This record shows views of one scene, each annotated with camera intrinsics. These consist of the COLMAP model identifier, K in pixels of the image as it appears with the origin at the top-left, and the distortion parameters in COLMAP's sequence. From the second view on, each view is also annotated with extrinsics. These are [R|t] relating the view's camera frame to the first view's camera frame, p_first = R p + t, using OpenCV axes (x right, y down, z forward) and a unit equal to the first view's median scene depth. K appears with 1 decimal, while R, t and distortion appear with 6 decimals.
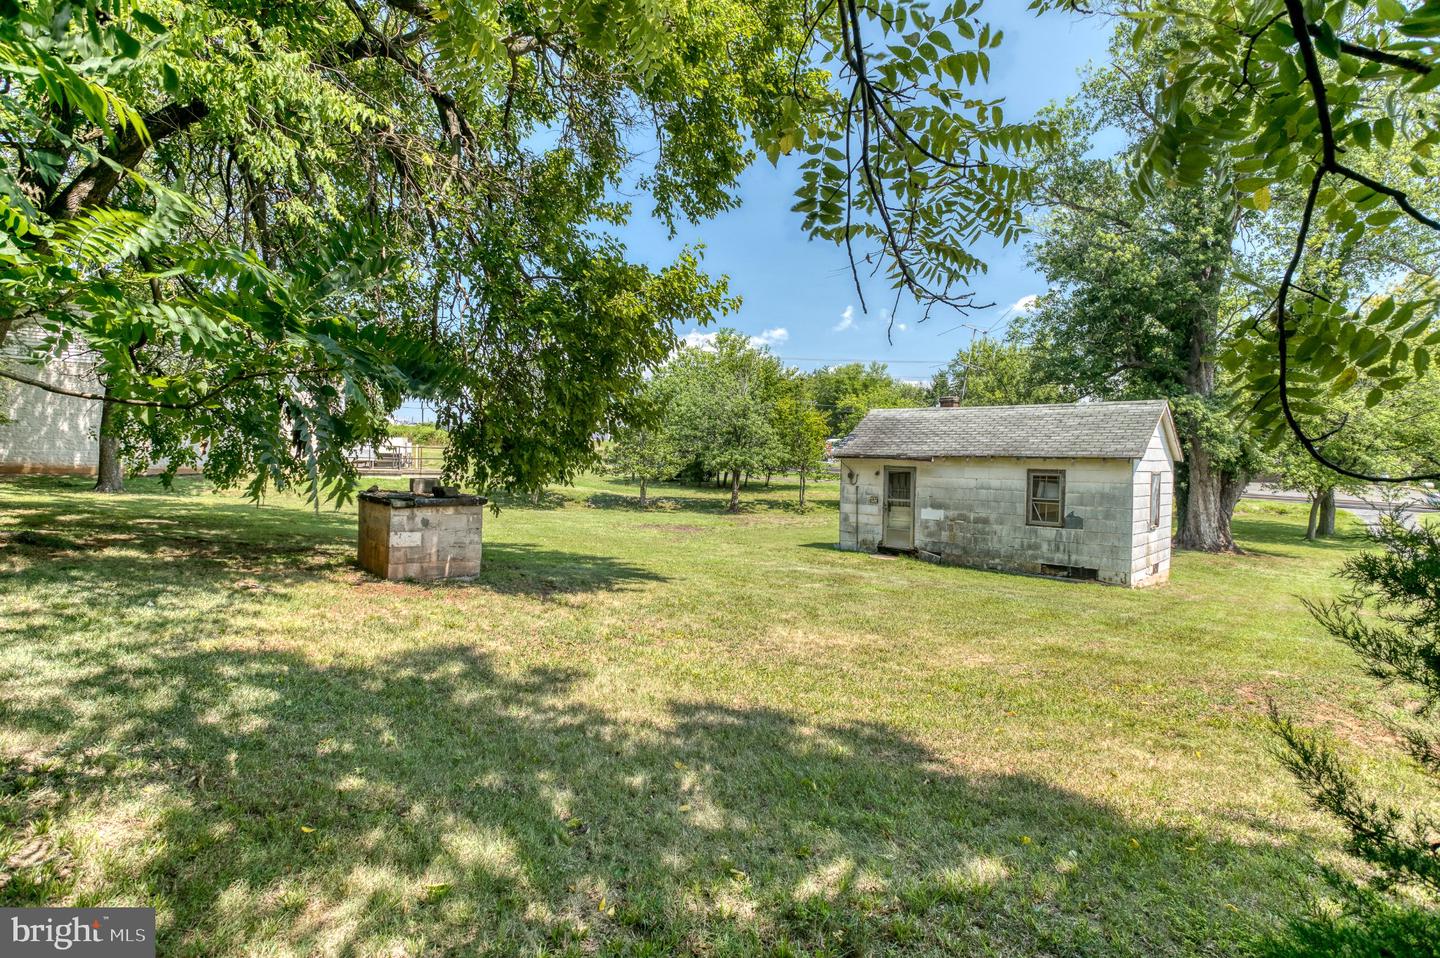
lens RADIAL K [[702.2, 0, 716.7], [0, 702.2, 470.8], [0, 0, 1]] dist [-0.034750, 0.001239]
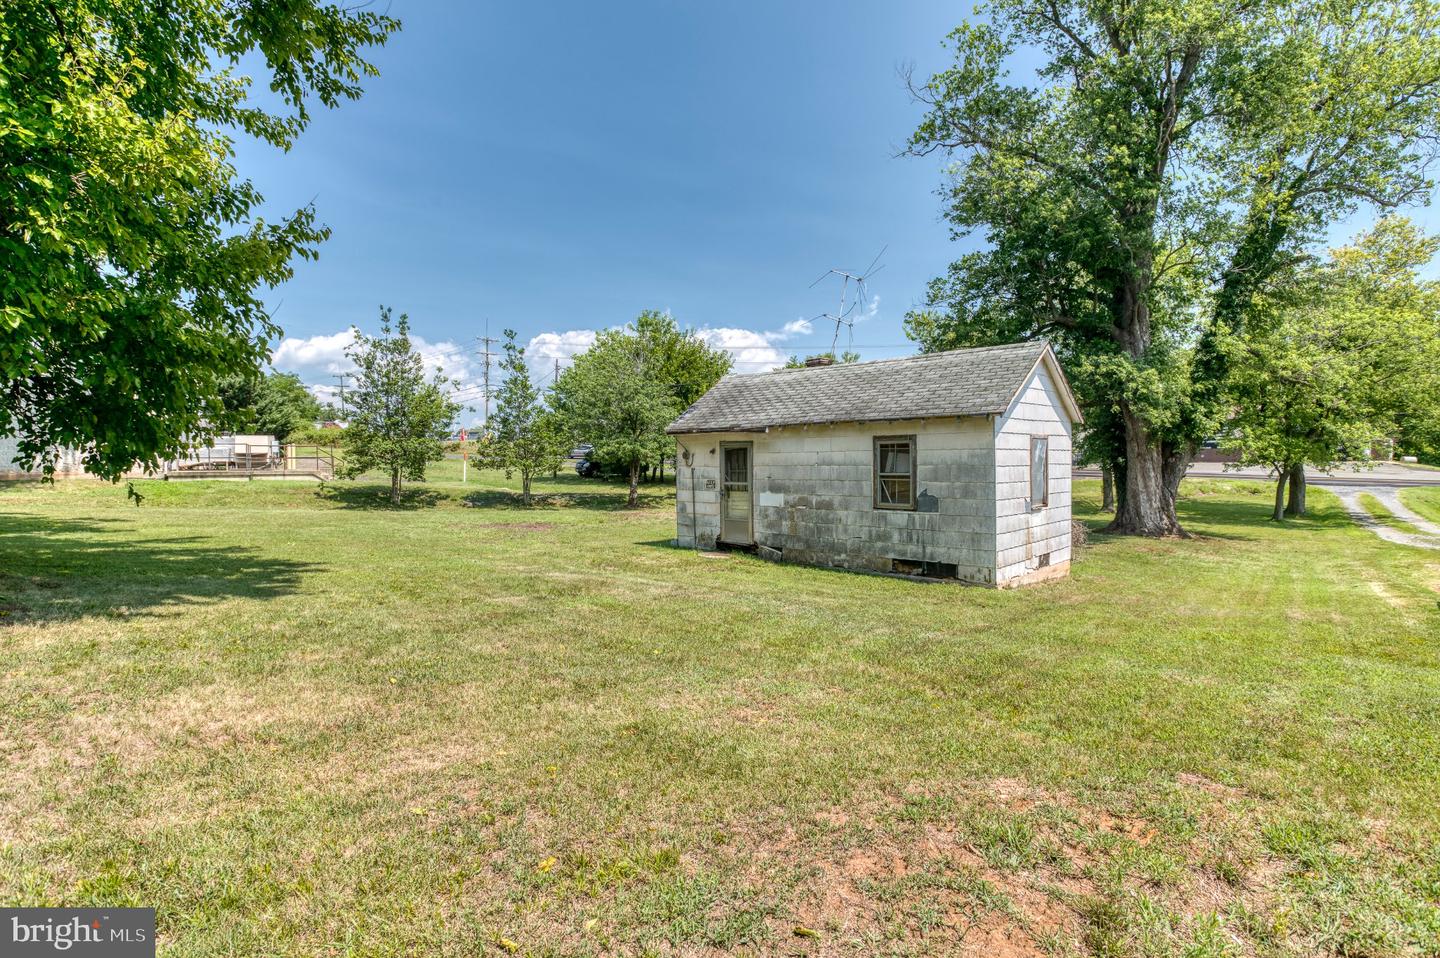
lens RADIAL K [[702.2, 0, 720.6], [0, 702.2, 472.4], [0, 0, 1]] dist [-0.034750, 0.001239]
pose [[0.999500, -0.028674, 0.013352, 0.232994], [0.028627, 0.999583, 0.003671, 0.025834], [-0.013452, -0.003287, 0.999904, 0.198380]]
